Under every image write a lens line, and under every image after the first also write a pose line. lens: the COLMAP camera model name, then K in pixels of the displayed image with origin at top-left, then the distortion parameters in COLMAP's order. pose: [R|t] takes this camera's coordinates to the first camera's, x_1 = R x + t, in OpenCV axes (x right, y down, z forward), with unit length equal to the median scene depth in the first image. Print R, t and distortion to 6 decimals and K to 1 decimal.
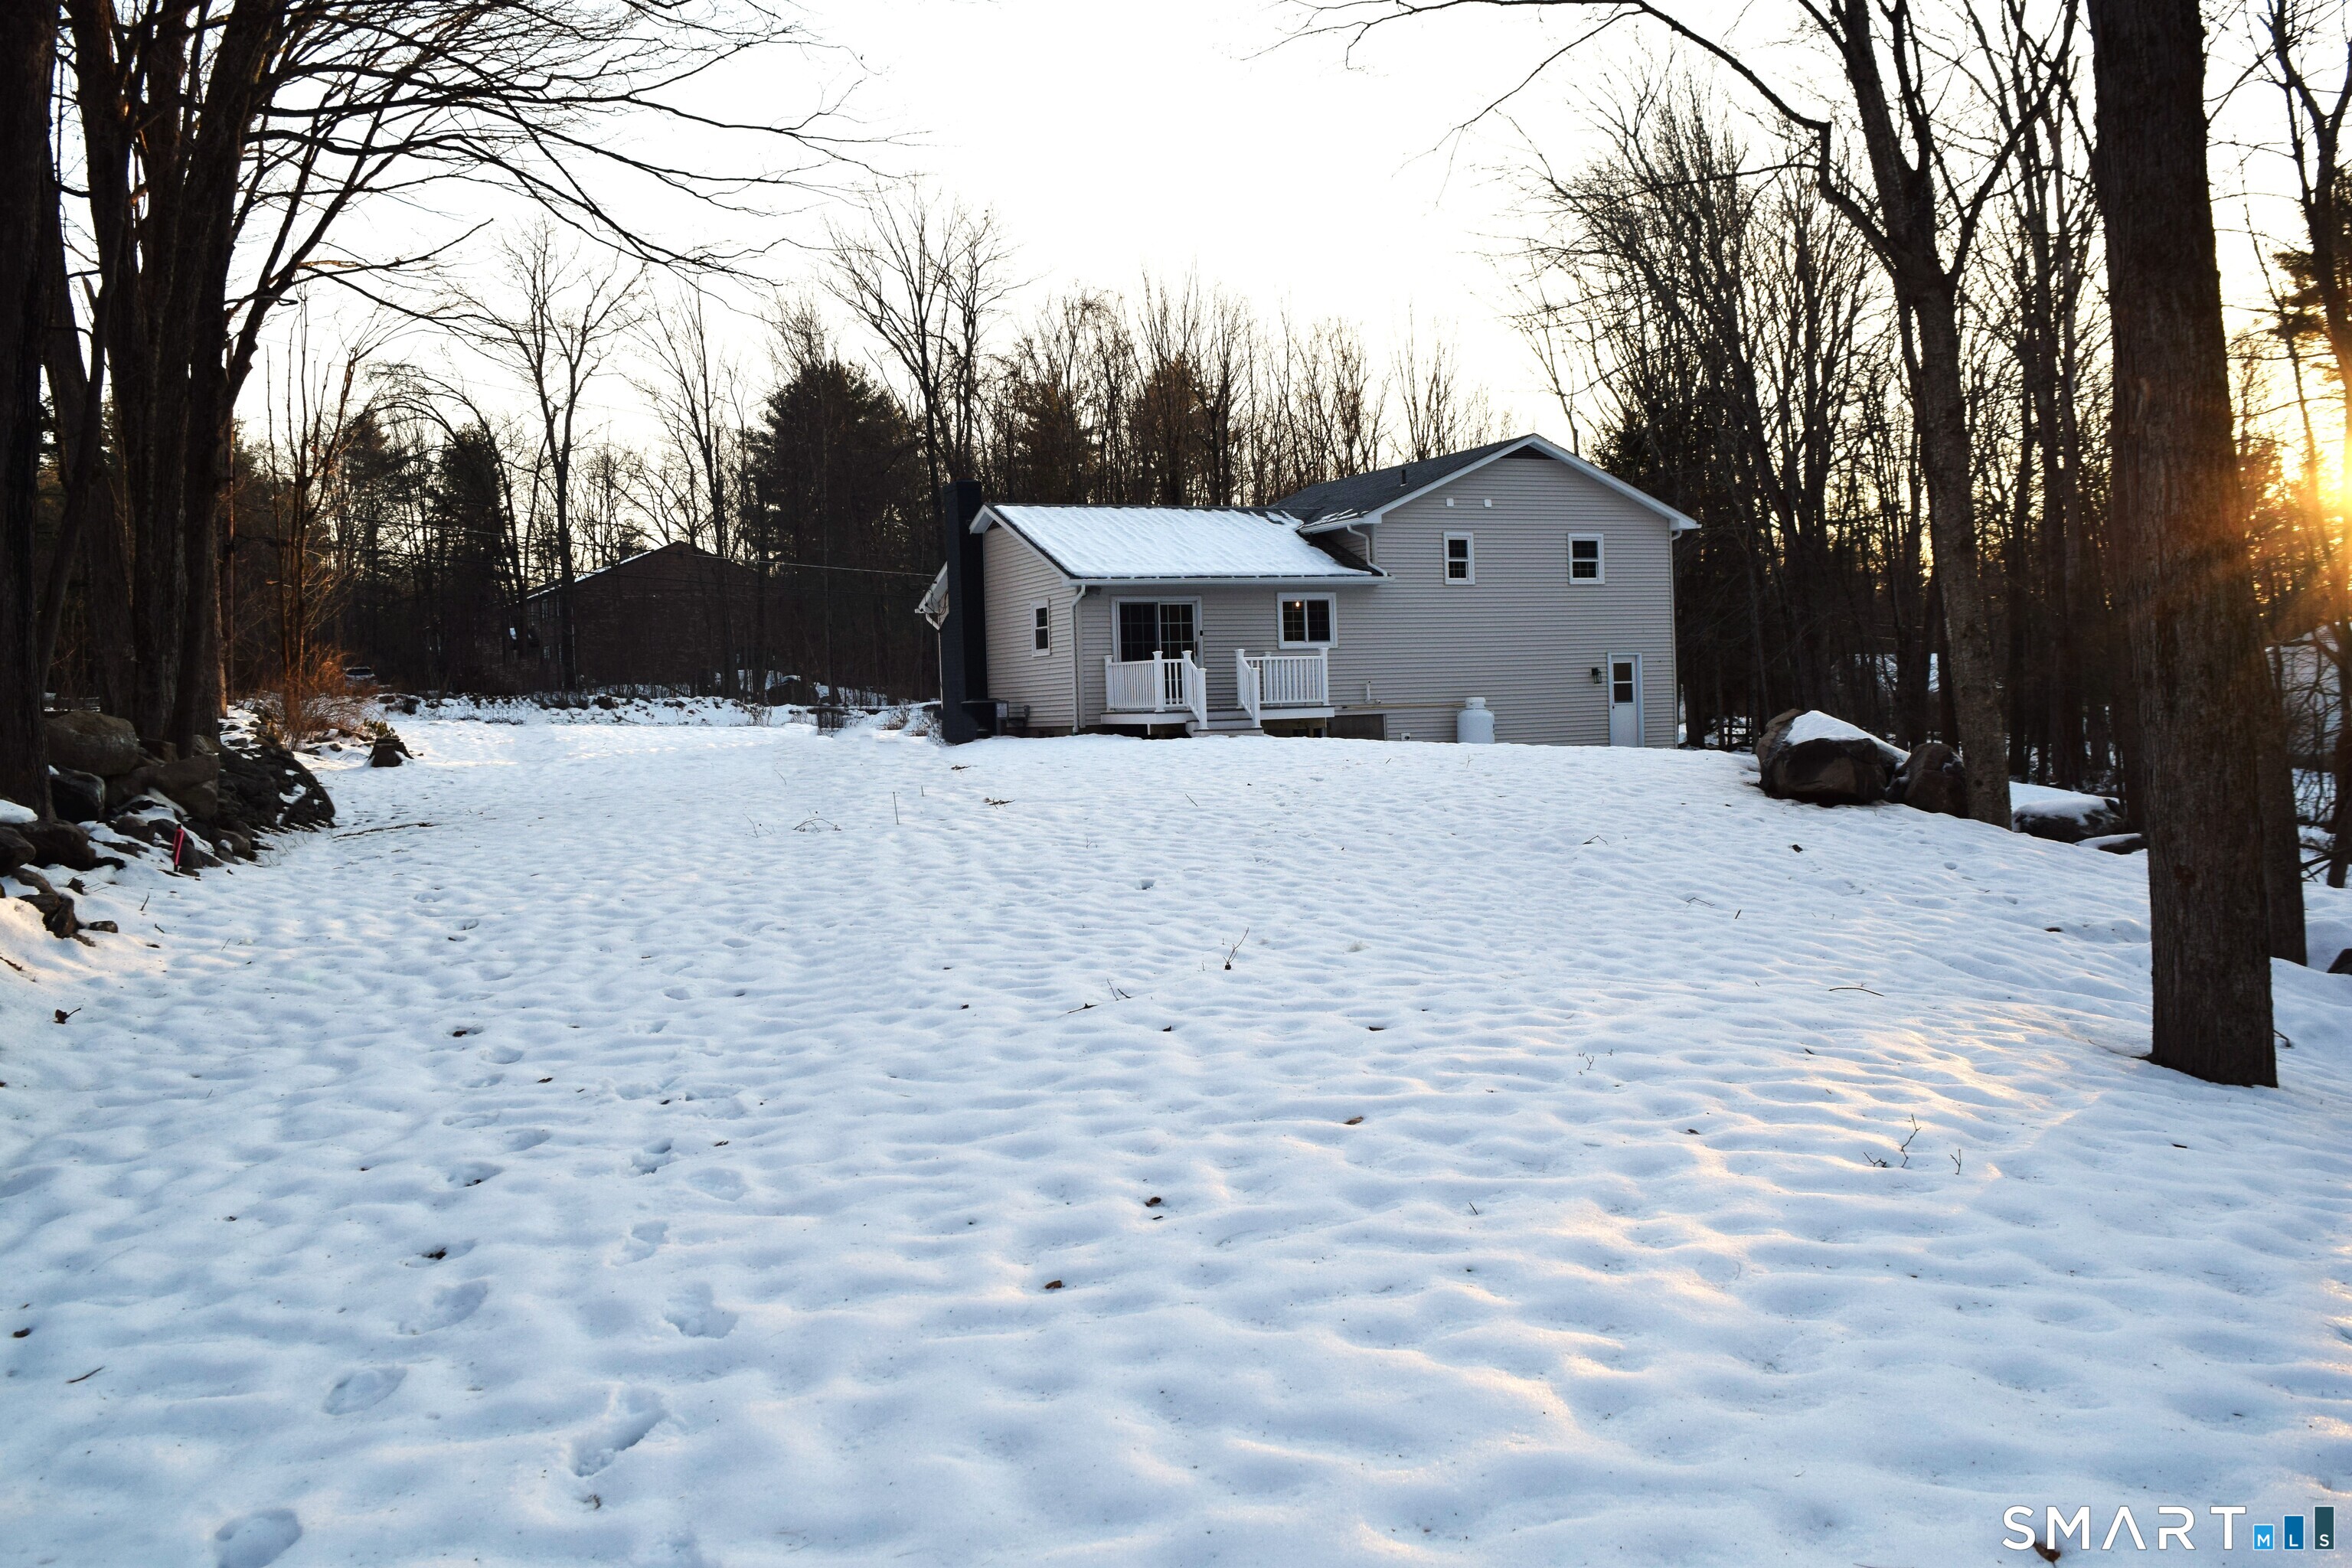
lens RADIAL K [[1842.0, 0, 1162.7], [0, 1842.0, 775.7], [0, 0, 1]] dist [-0.104431, 0.045689]
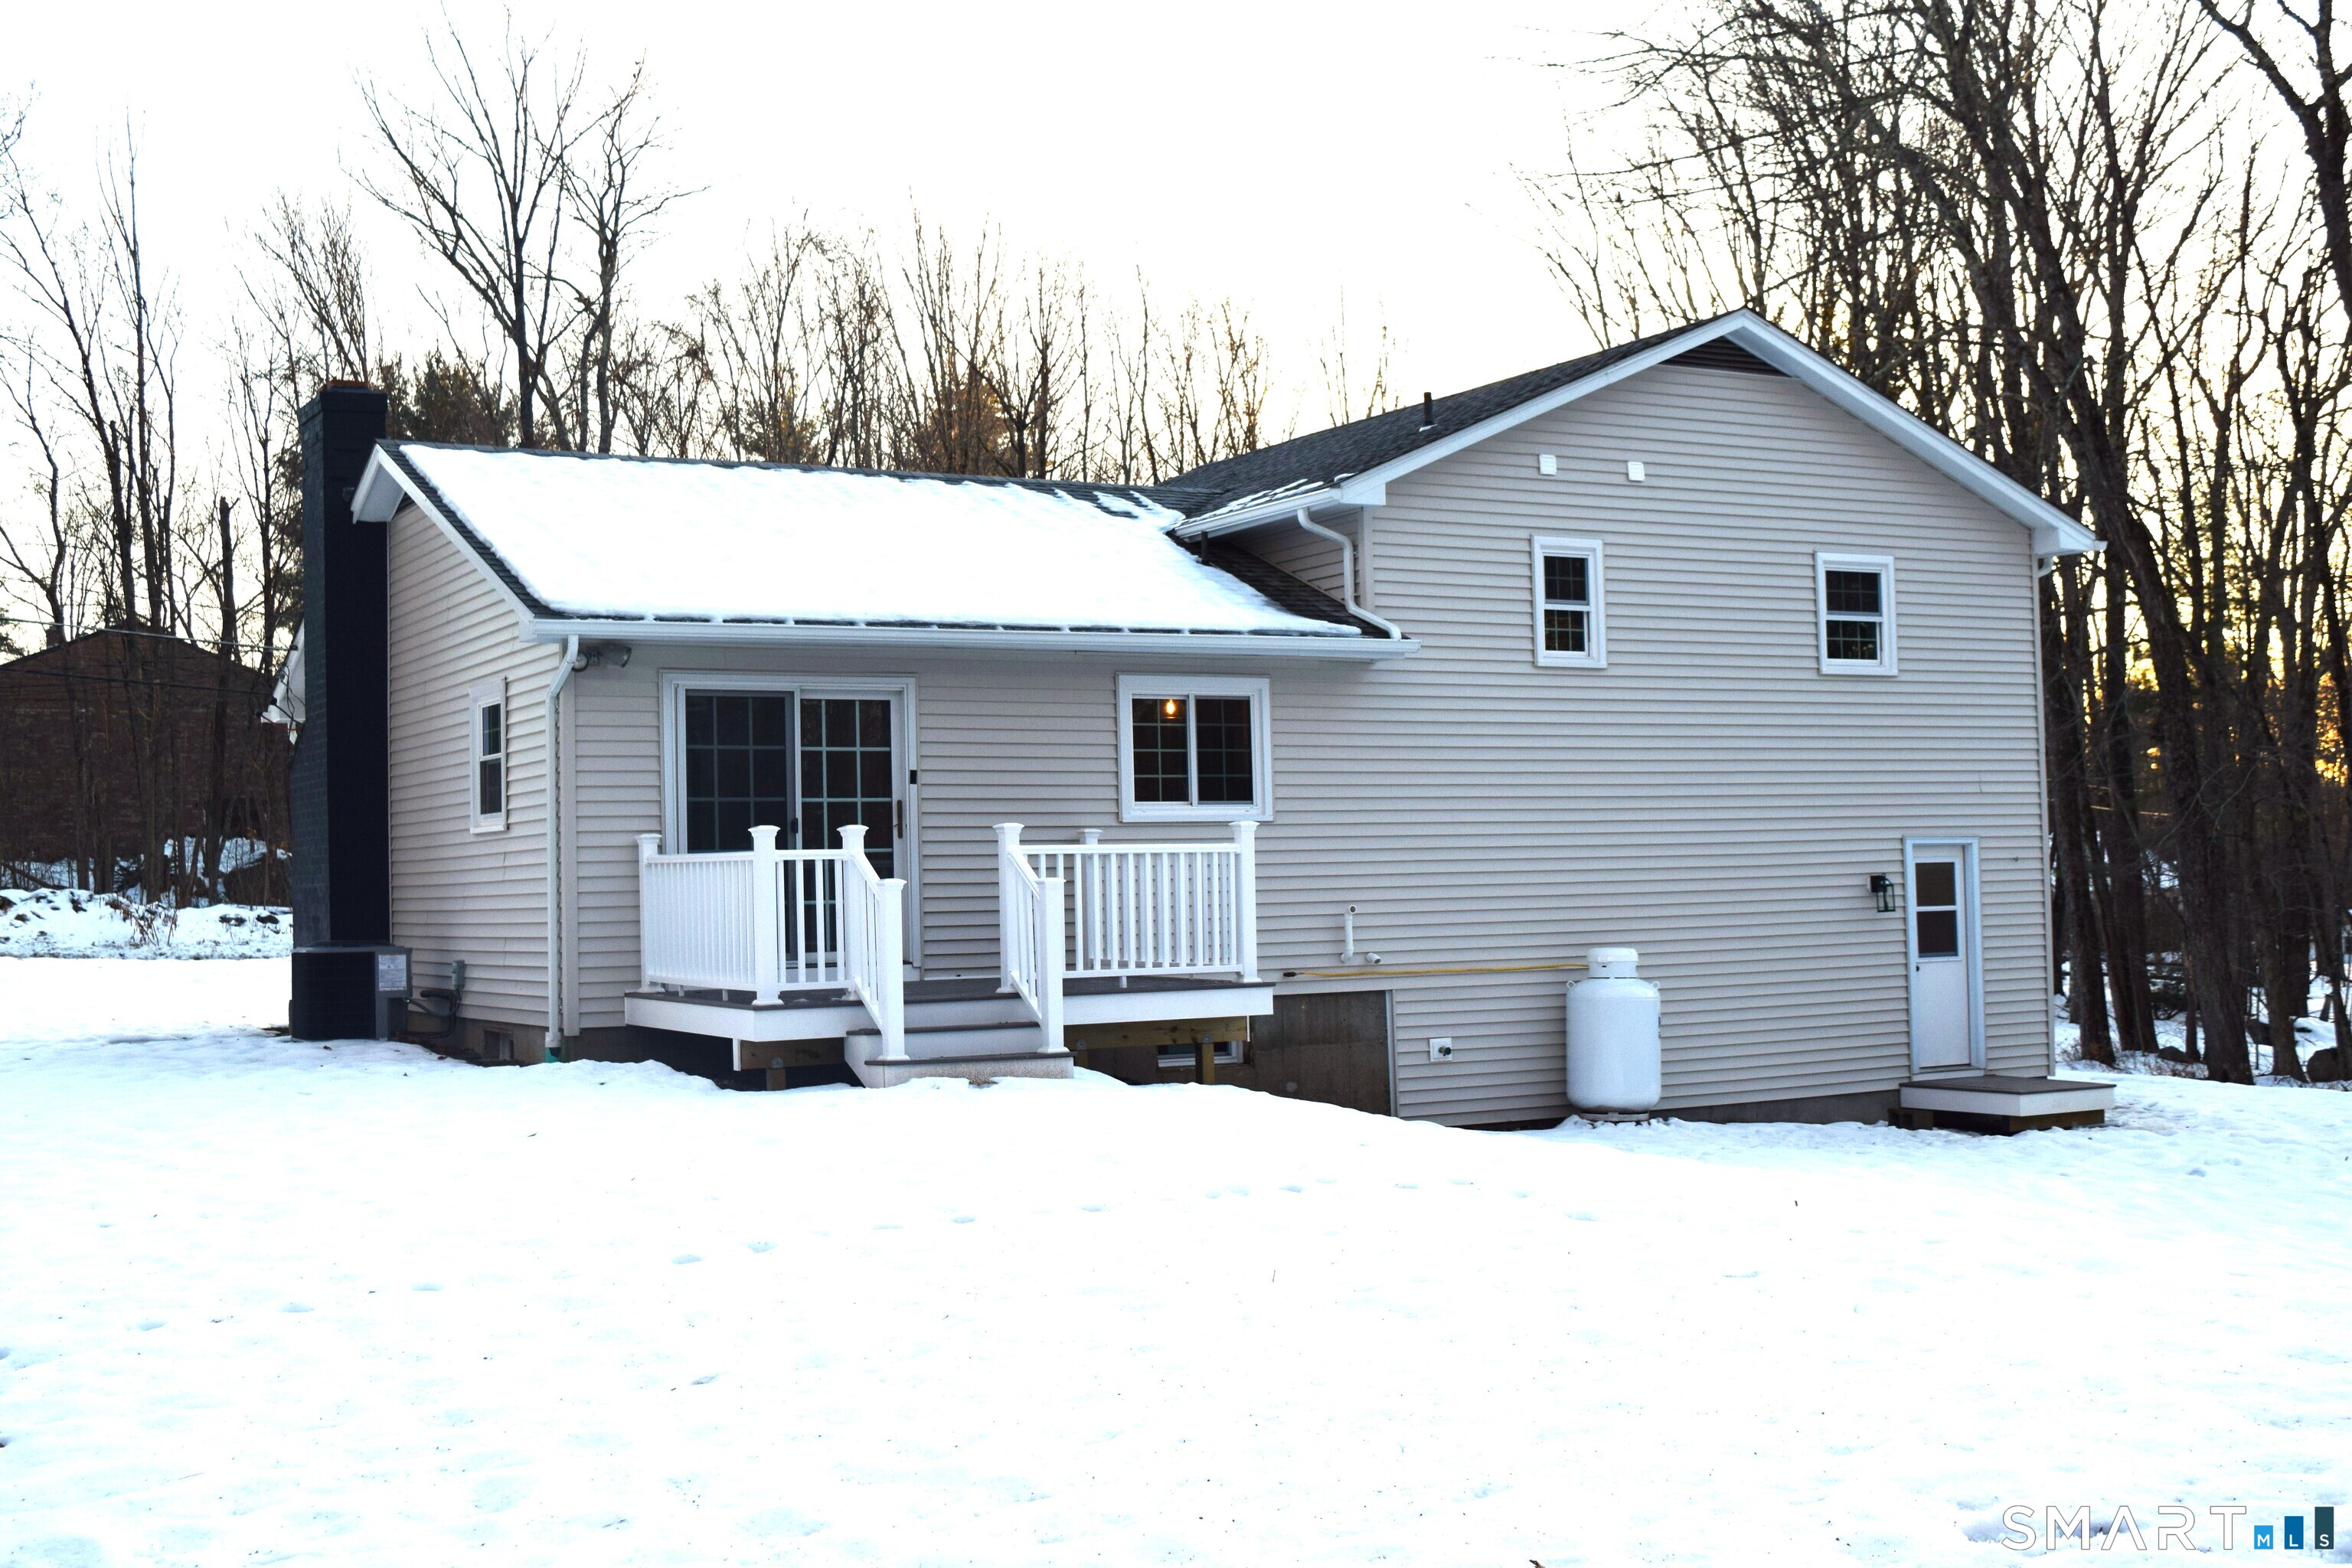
lens RADIAL K [[2661.8, 0, 1176.0], [0, 2661.8, 784.0], [0, 0, 1]] dist [0.002632, 0.006483]
pose [[0.996554, 0.014109, 0.081733, 0.027960], [-0.007583, 0.996797, -0.079608, -0.031476], [-0.082594, 0.078714, 0.993470, 0.430720]]
